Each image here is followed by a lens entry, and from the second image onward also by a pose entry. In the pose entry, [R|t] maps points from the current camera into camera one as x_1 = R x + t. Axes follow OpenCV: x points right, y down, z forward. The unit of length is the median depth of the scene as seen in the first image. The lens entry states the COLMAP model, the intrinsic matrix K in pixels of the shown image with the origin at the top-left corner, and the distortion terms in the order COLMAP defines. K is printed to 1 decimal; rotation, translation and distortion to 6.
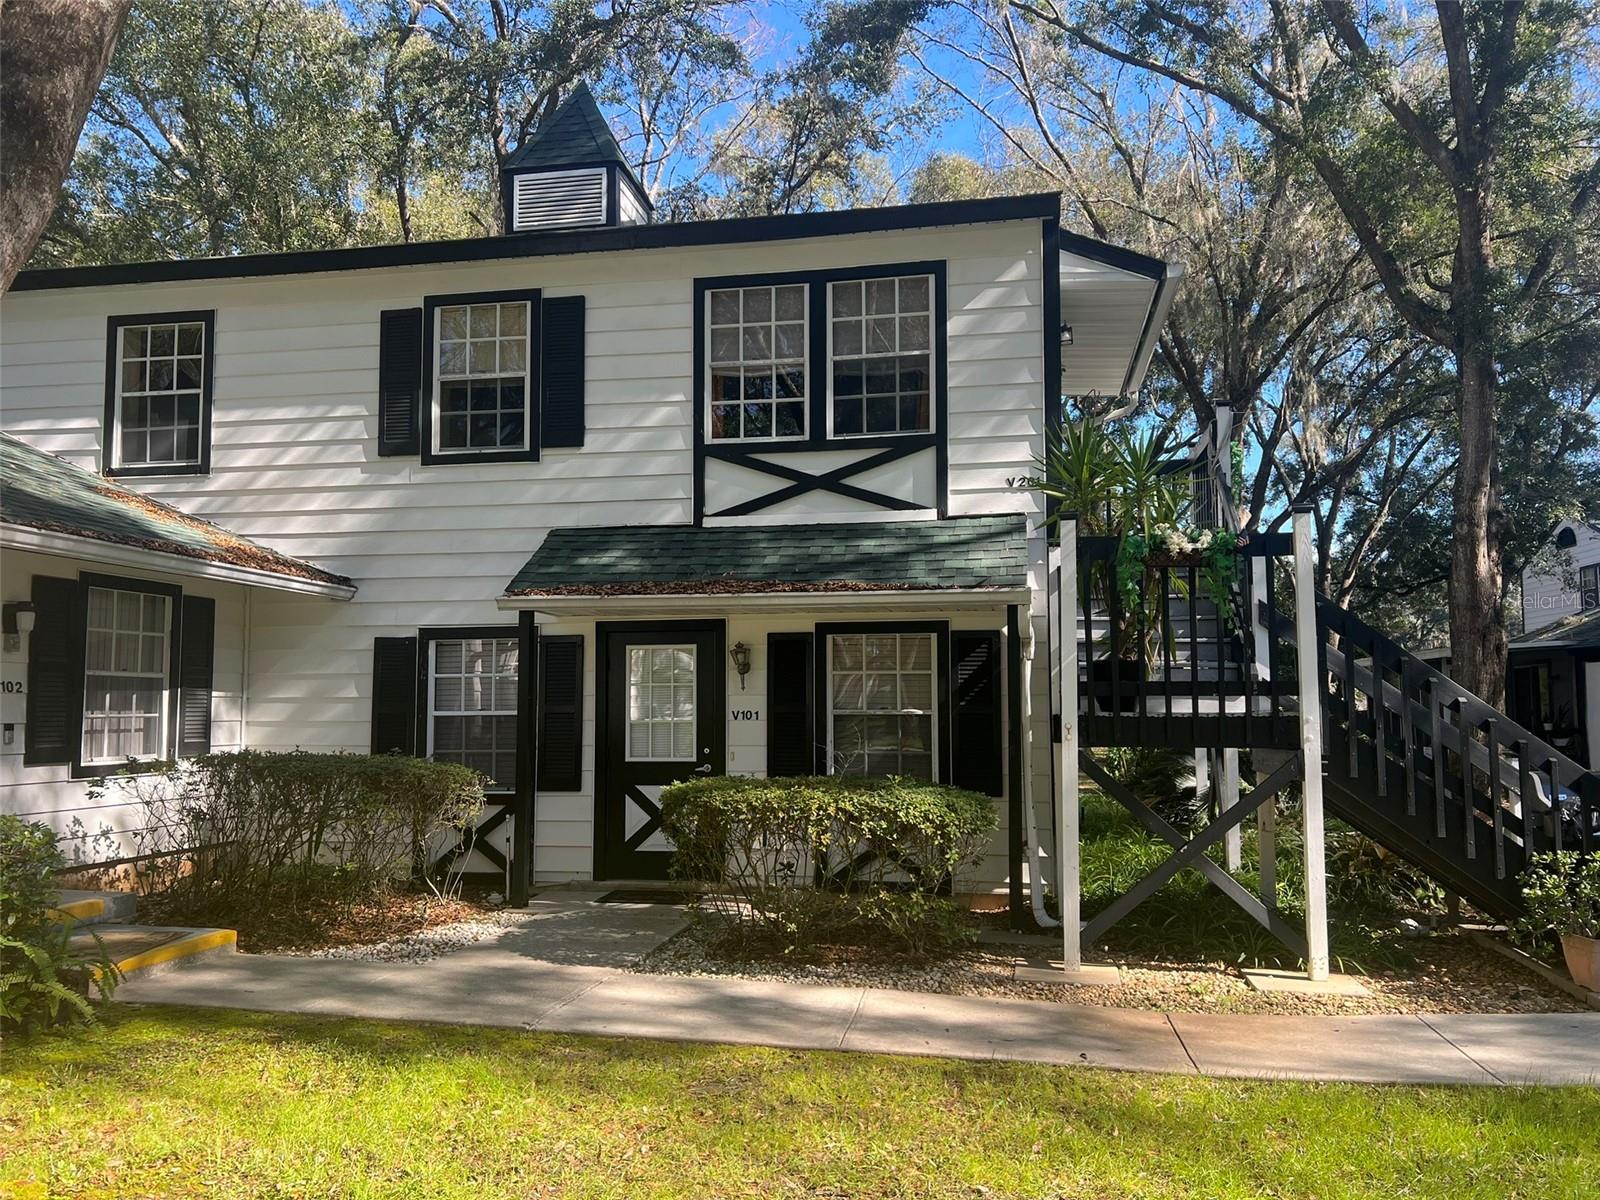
lens RADIAL K [[1171.5, 0, 801.4], [0, 1171.5, 621.8], [0, 0, 1]] dist [0.008141, 0.000111]
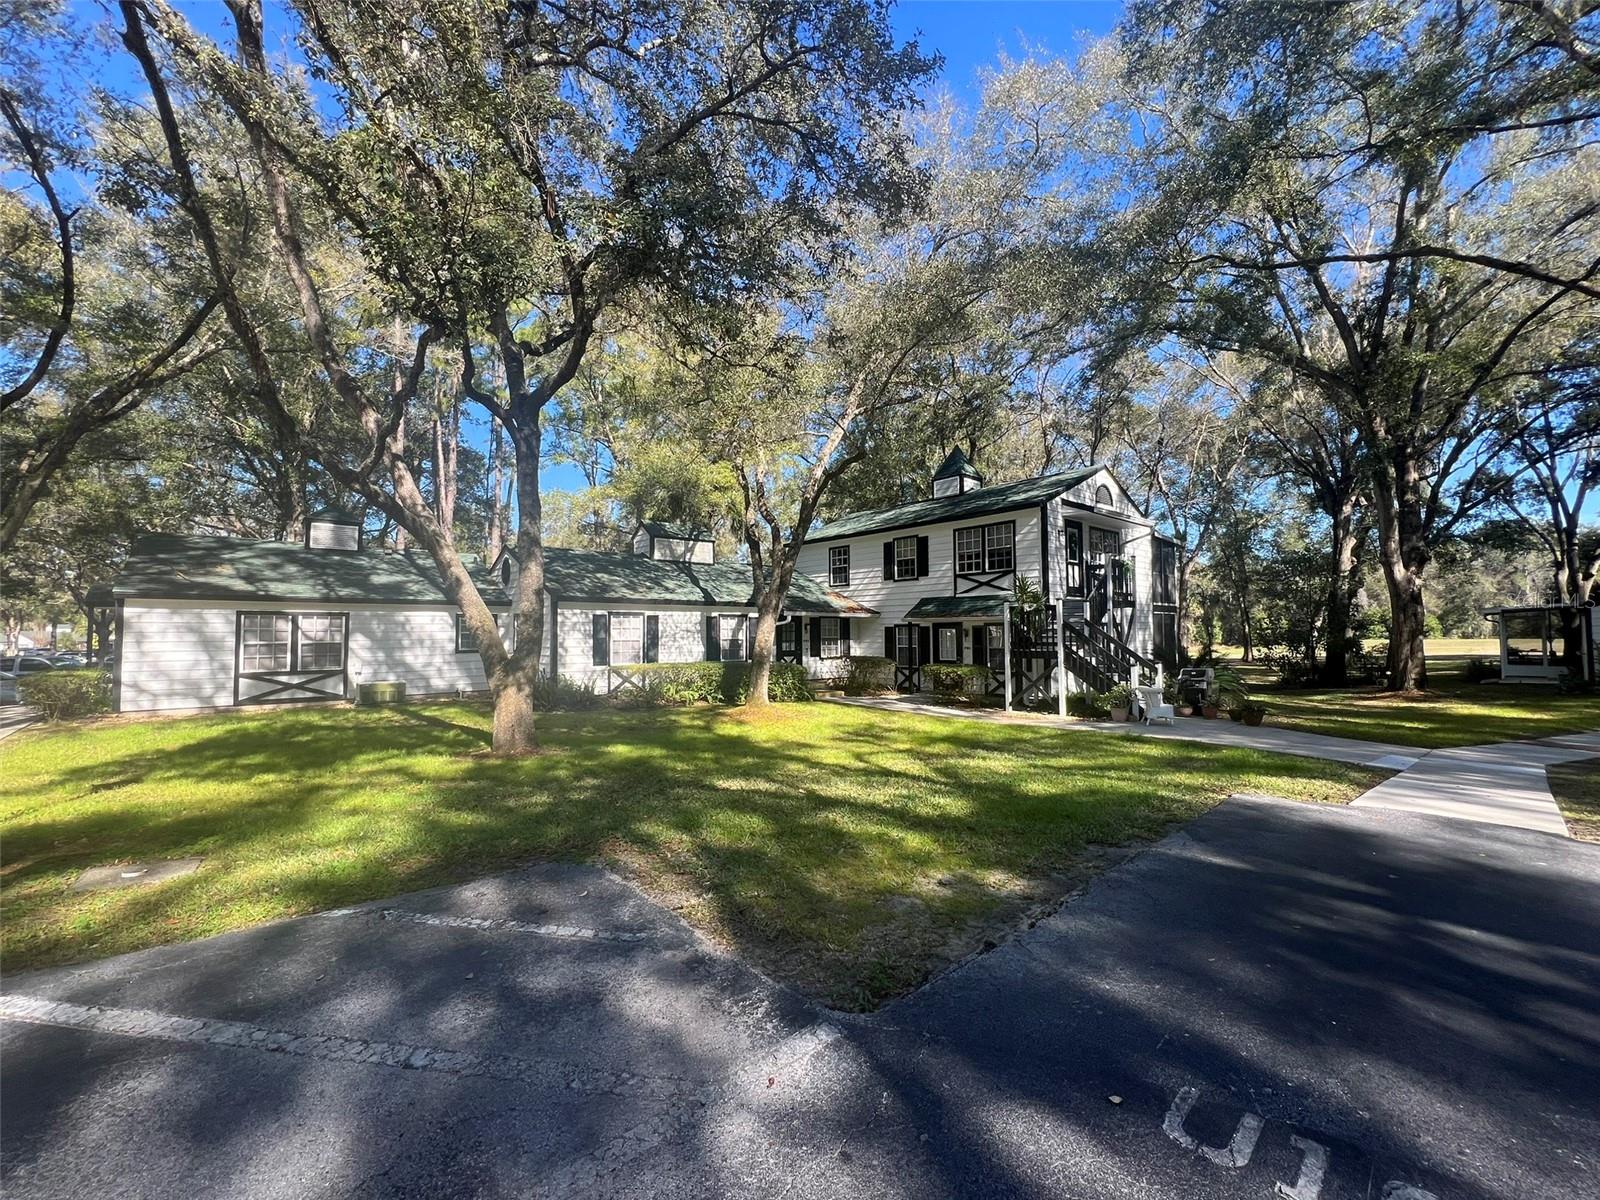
lens RADIAL K [[643.2, 0, 800.0], [0, 643.2, 600.0], [0, 0, 1]] dist [0.000468, -0.000065]
pose [[0.776786, -0.034241, -0.628833, 0.801447], [0.045865, 0.998945, 0.002262, -0.097670], [0.628093, -0.030599, 0.777537, -0.880774]]
